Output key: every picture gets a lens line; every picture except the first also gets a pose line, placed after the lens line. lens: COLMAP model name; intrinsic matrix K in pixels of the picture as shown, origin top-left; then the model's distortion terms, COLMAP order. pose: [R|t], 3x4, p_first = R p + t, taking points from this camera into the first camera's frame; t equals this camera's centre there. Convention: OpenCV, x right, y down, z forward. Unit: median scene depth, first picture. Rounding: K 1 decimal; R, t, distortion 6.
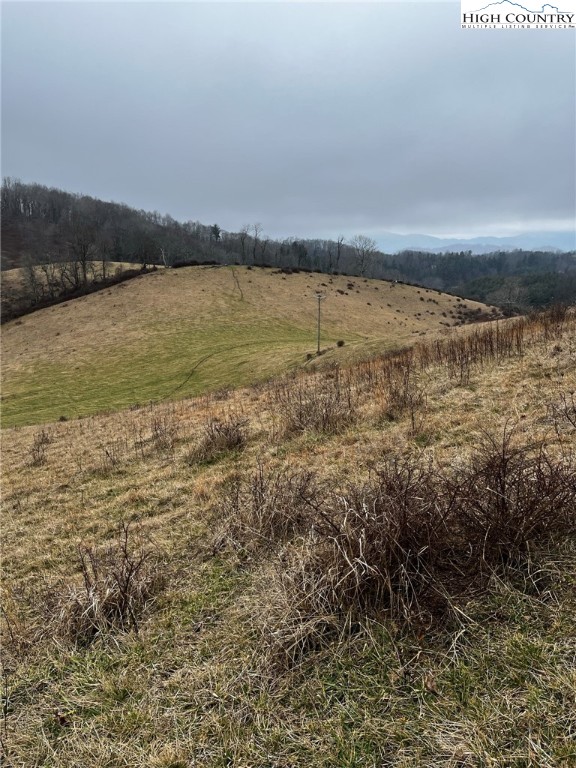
lens RADIAL K [[579.8, 0, 282.7], [0, 579.8, 380.4], [0, 0, 1]] dist [0.037548, -0.007641]
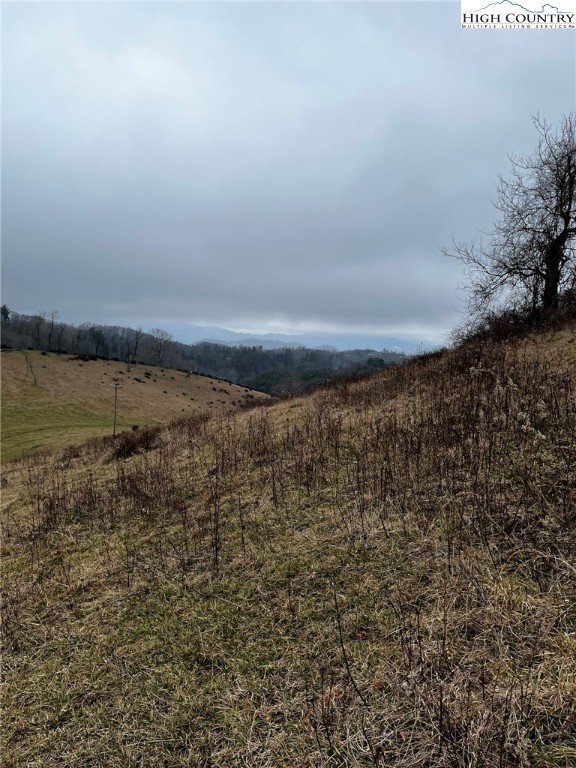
lens RADIAL K [[579.8, 0, 287.8], [0, 579.8, 385.9], [0, 0, 1]] dist [0.037548, -0.007641]
pose [[0.939670, 0.029657, 0.340793, -0.002948], [0.018253, 0.990468, -0.136526, 0.005830], [-0.341594, 0.134510, 0.930172, -0.061398]]
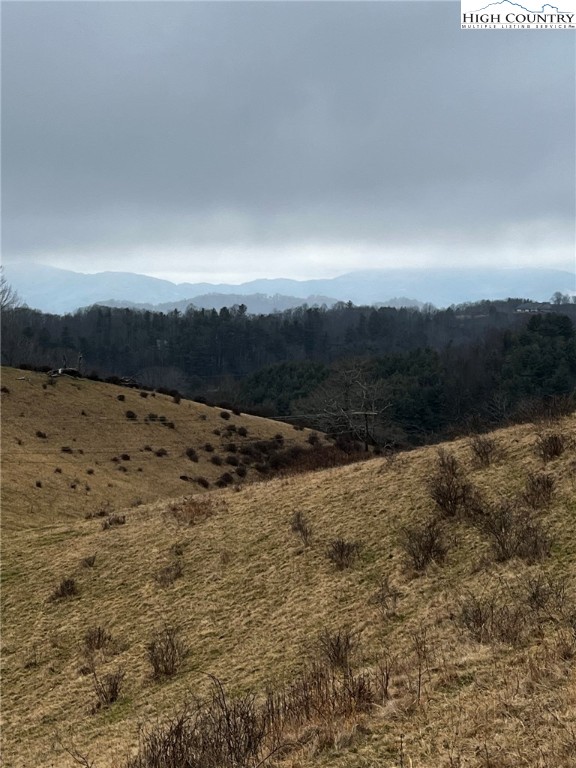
lens RADIAL K [[1395.2, 0, 287.6], [0, 1395.2, 384.5], [0, 0, 1]] dist [0.023591, 0.000000]
pose [[0.943649, -0.025172, 0.329990, 0.038750], [0.080149, 0.984803, -0.154075, -0.013841], [-0.321097, 0.171841, 0.931326, 0.130052]]
